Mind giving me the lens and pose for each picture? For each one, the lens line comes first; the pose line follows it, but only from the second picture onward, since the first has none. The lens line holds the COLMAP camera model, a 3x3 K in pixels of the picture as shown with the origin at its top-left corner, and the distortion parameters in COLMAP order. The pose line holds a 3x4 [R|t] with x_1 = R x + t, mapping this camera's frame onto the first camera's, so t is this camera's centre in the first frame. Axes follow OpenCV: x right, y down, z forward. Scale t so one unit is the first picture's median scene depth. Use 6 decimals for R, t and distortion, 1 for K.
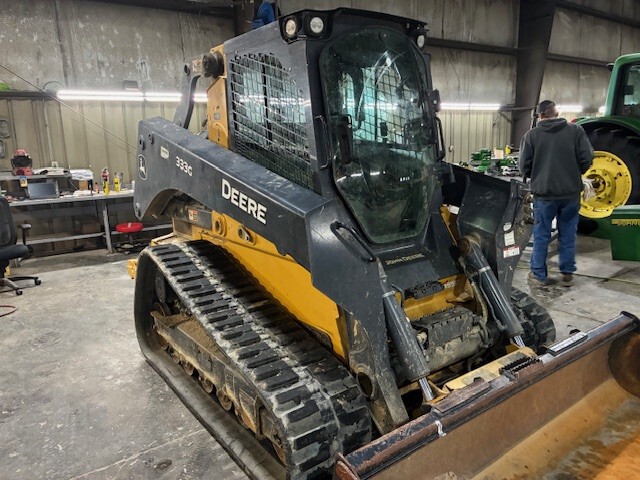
lens RADIAL K [[492.1, 0, 320.6], [0, 492.1, 244.8], [0, 0, 1]] dist [0.028059, -0.027401]
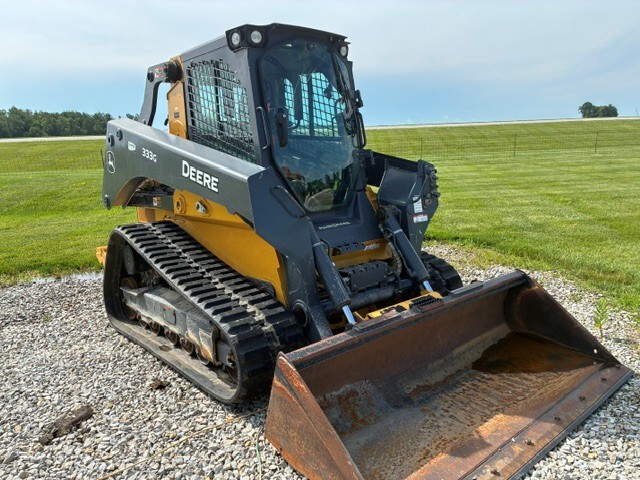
lens RADIAL K [[492.1, 0, 314.5], [0, 492.1, 240.0], [0, 0, 1]] dist [0.028059, -0.027401]
pose [[0.997561, -0.025230, 0.065079, 0.041790], [0.028477, 0.998370, -0.049456, 0.128161], [-0.063725, 0.051188, 0.996654, -0.221527]]
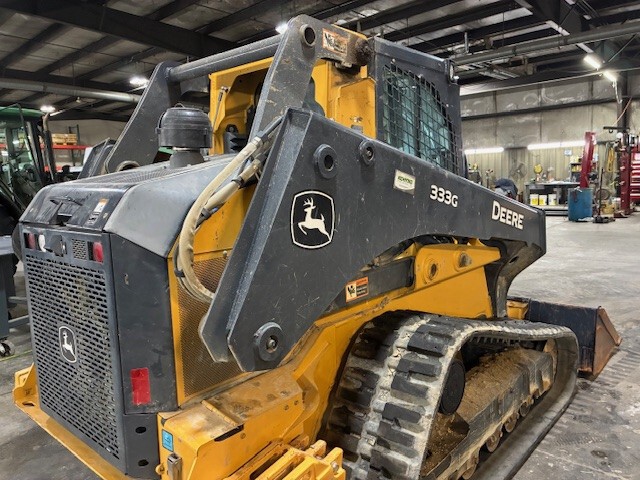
lens RADIAL K [[492.1, 0, 324.6], [0, 492.1, 234.2], [0, 0, 1]] dist [0.028059, -0.027401]
pose [[-0.214030, -0.088042, 0.972851, -1.087625], [0.232430, 0.962736, 0.138262, -0.281980], [-0.948772, 0.255712, -0.185591, 1.498625]]
